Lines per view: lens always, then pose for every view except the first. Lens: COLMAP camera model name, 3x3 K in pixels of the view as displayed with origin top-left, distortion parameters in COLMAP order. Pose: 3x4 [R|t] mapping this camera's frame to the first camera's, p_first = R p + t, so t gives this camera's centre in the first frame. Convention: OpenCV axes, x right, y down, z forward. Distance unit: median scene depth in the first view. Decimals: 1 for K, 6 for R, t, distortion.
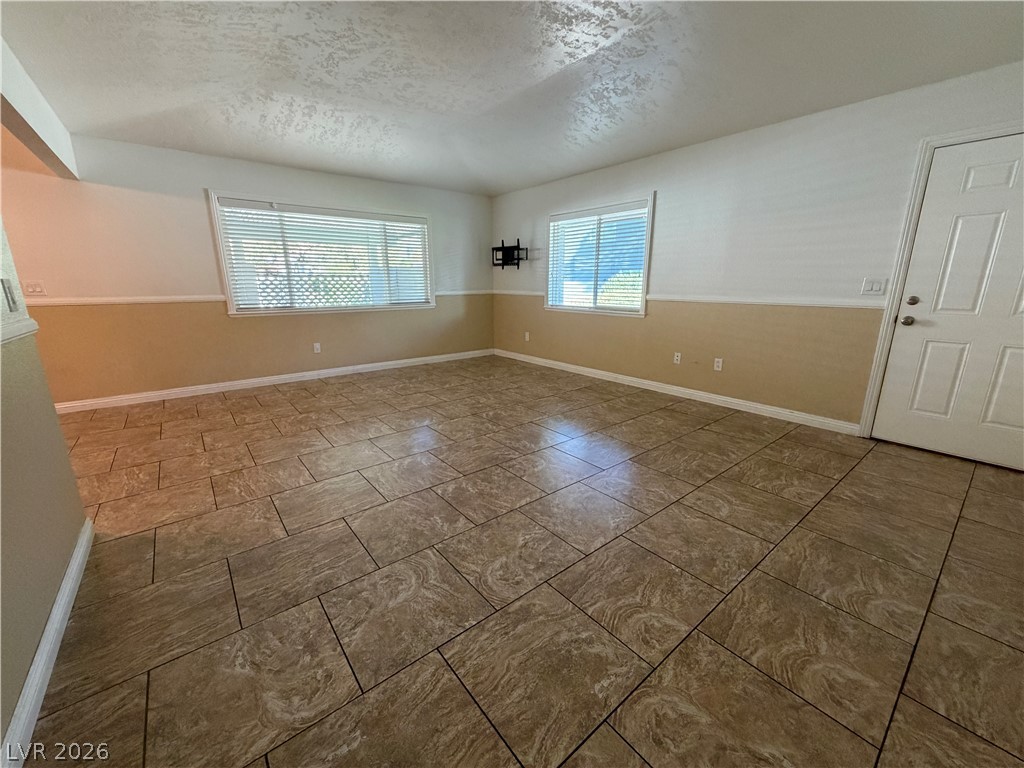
lens RADIAL K [[410.0, 0, 510.7], [0, 410.0, 382.6], [0, 0, 1]] dist [-0.000573, 0.000458]
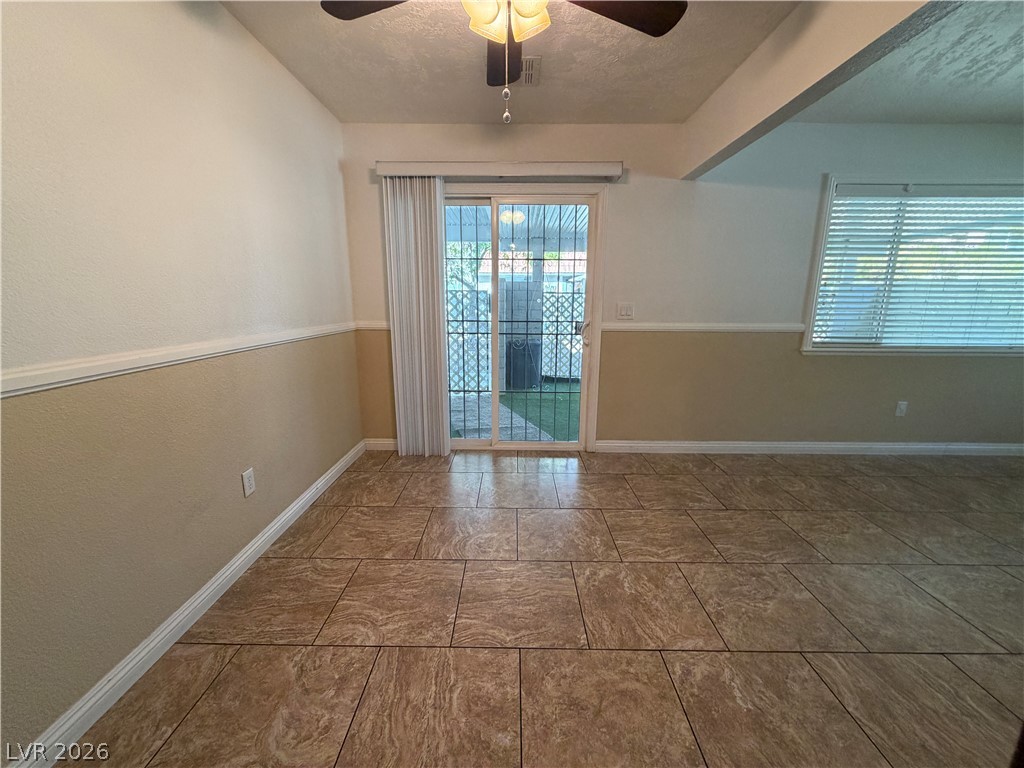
lens RADIAL K [[409.1, 0, 510.7], [0, 409.1, 383.3], [0, 0, 1]] dist [0.000077, 0.000169]
pose [[0.771531, 0.135495, -0.621595, -0.803372], [-0.159132, 0.987100, 0.017650, -0.053985], [0.615968, 0.085298, 0.783140, 0.177288]]
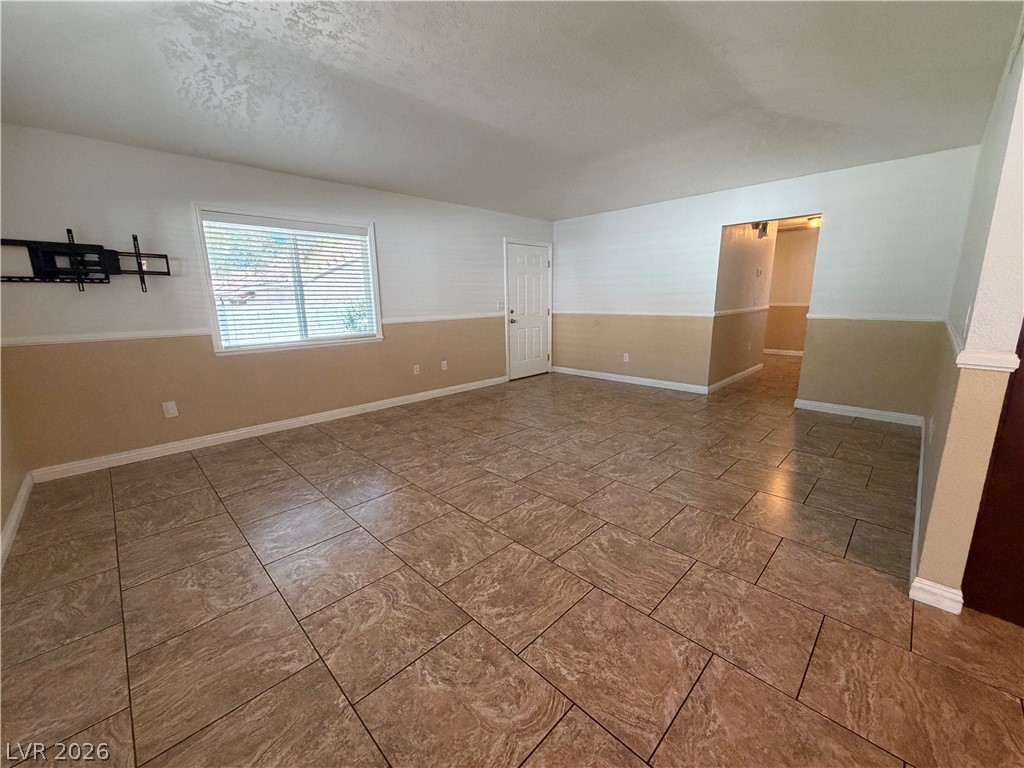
lens RADIAL K [[410.0, 0, 510.7], [0, 410.0, 382.6], [0, 0, 1]] dist [-0.000573, 0.000458]
pose [[-0.106490, -0.199744, 0.974044, -0.964026], [0.255245, 0.941296, 0.220934, -0.266486], [-0.960994, 0.272148, -0.049255, 0.992787]]
